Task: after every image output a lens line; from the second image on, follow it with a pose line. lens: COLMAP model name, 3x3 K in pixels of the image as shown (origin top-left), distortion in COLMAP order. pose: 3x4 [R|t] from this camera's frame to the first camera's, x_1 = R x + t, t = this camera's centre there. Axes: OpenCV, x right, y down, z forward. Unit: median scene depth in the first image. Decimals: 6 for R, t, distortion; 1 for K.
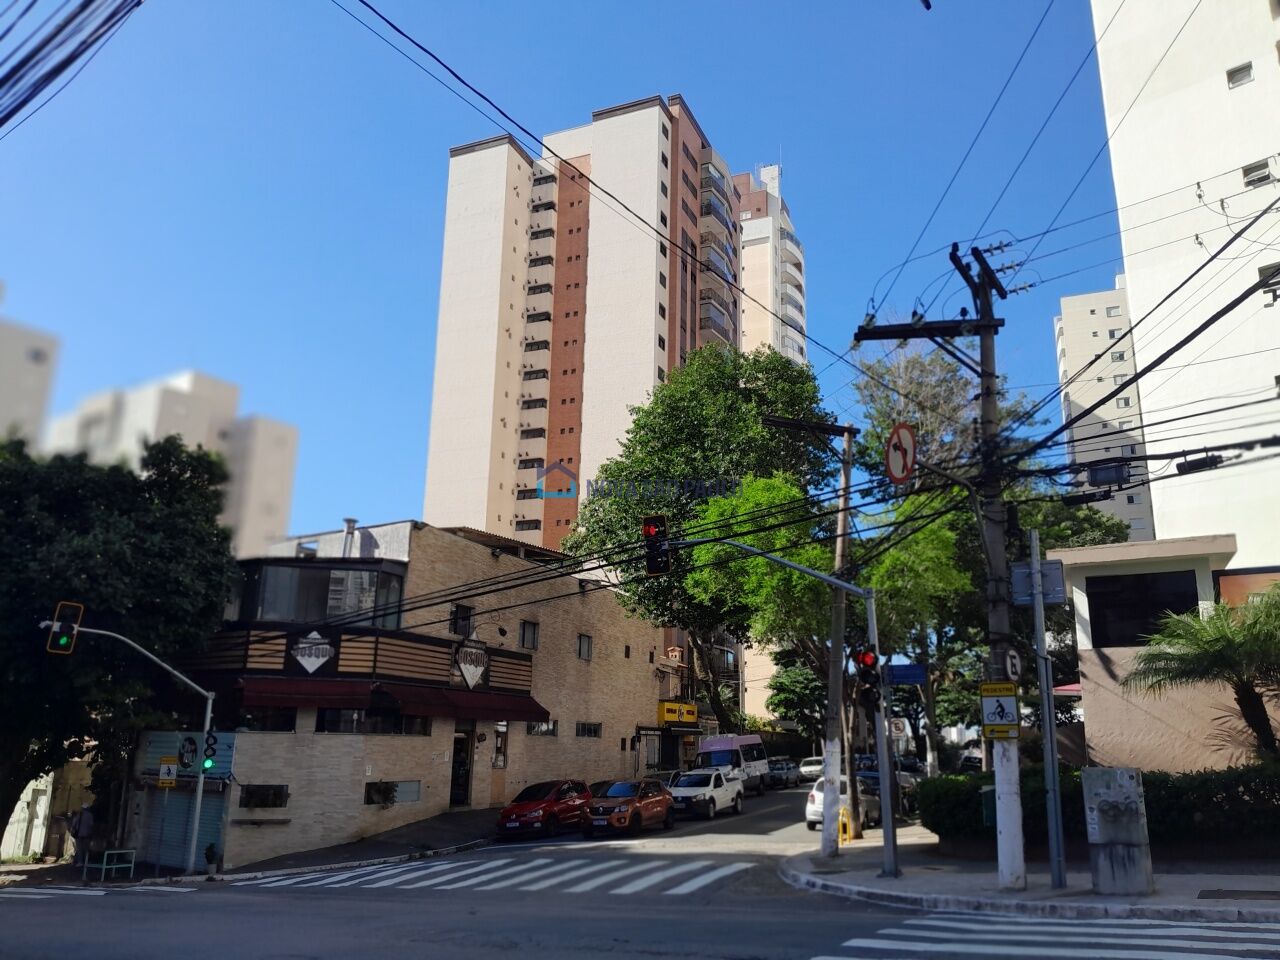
lens RADIAL K [[1021.9, 0, 631.7], [0, 1021.9, 468.9], [0, 0, 1]] dist [0.040427, -0.085303]
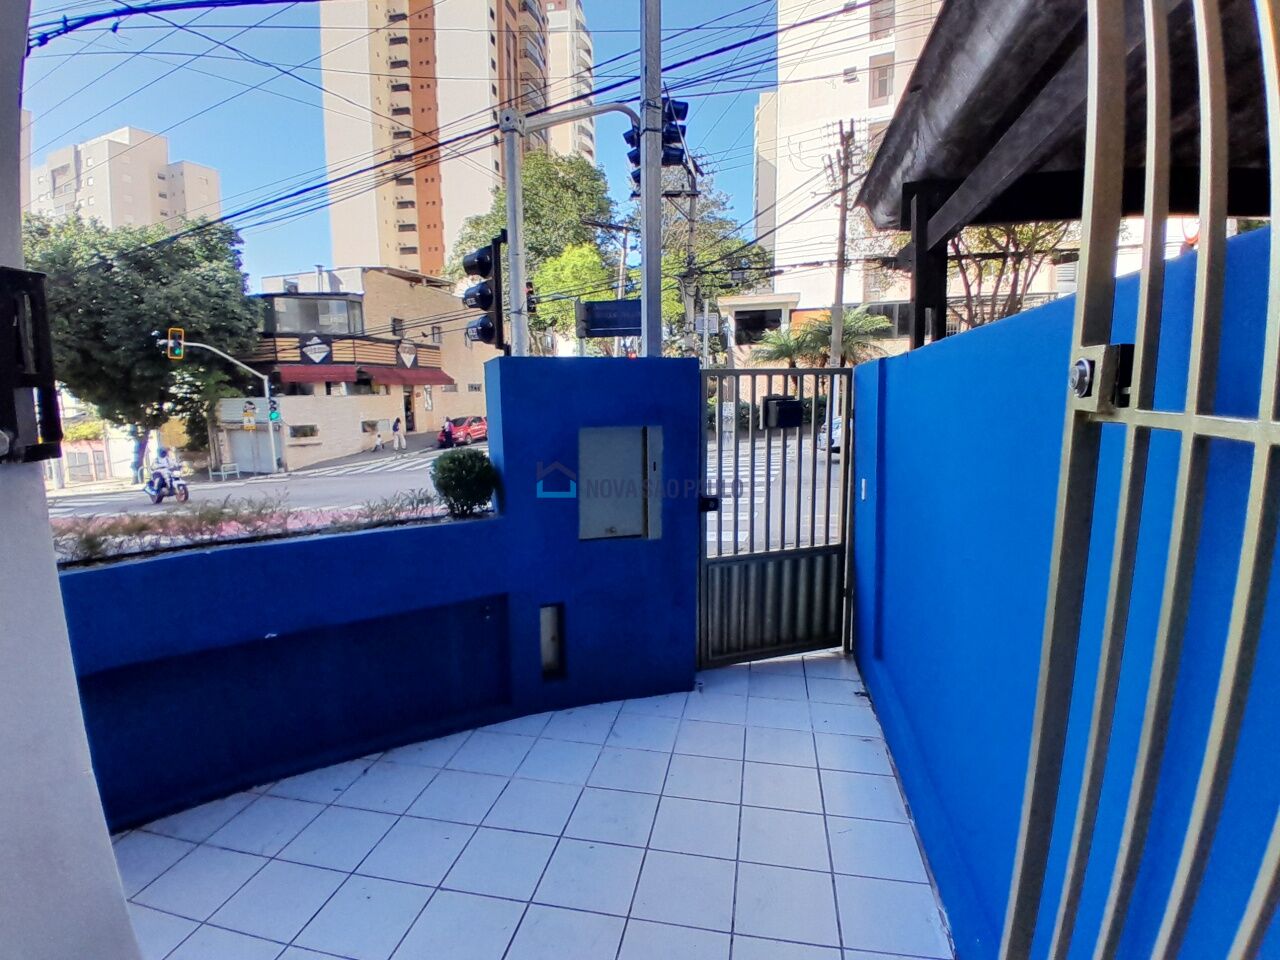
lens RADIAL K [[650.6, 0, 638.4], [0, 650.6, 499.4], [0, 0, 1]] dist [-0.015768, -0.021328]
pose [[0.972644, -0.069906, 0.221531, -0.037857], [-0.028864, 0.909885, 0.413855, -0.048927], [-0.230499, -0.408928, 0.882977, -0.154095]]
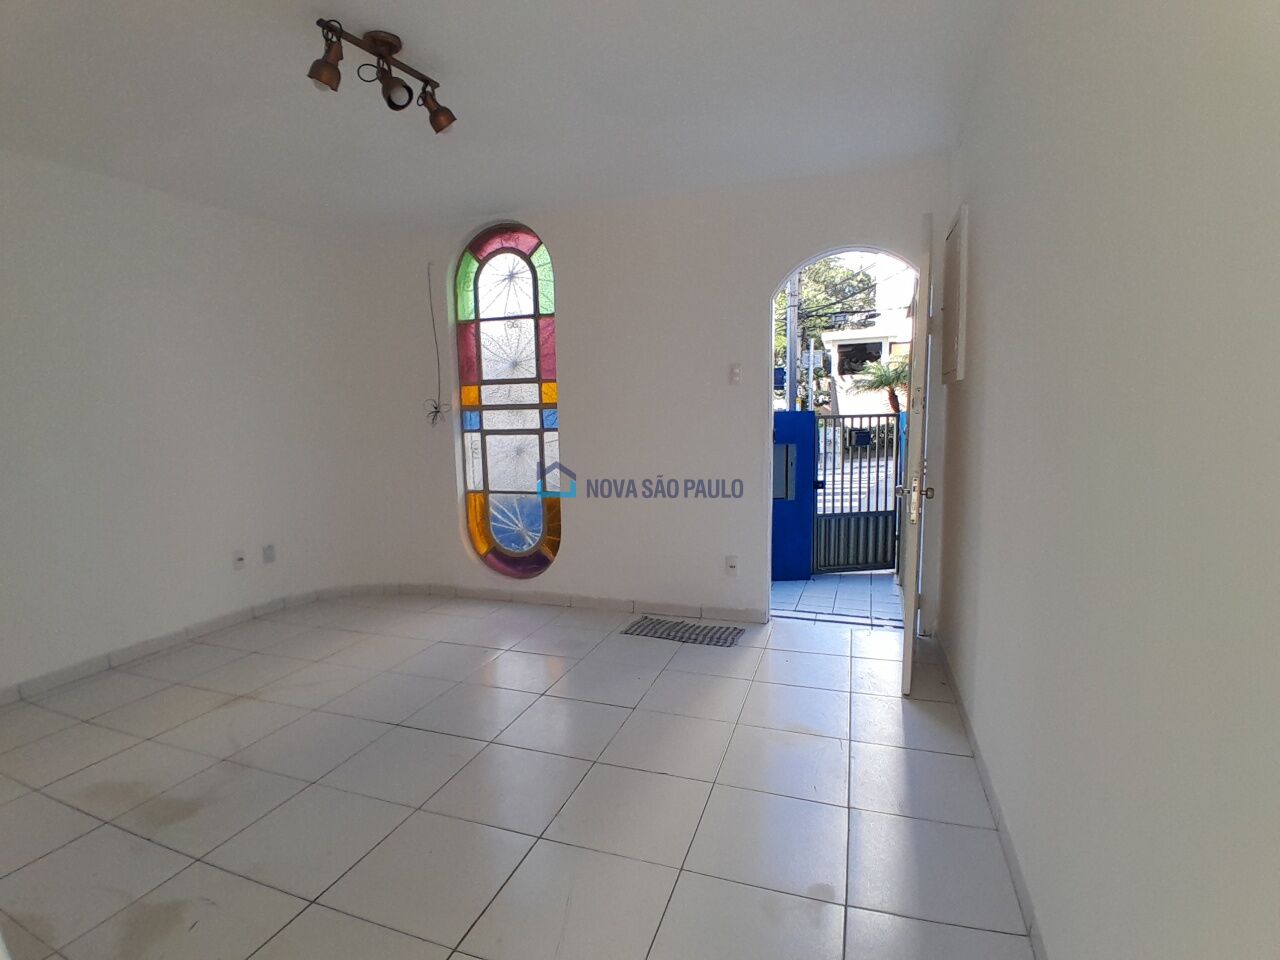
lens RADIAL K [[650.6, 0, 635.6], [0, 650.6, 483.3], [0, 0, 1]] dist [-0.015768, -0.021328]
pose [[0.996538, -0.041975, 0.071768, -0.071964], [0.013239, 0.932304, 0.361434, -0.076820], [-0.082081, -0.359233, 0.929631, -0.240056]]
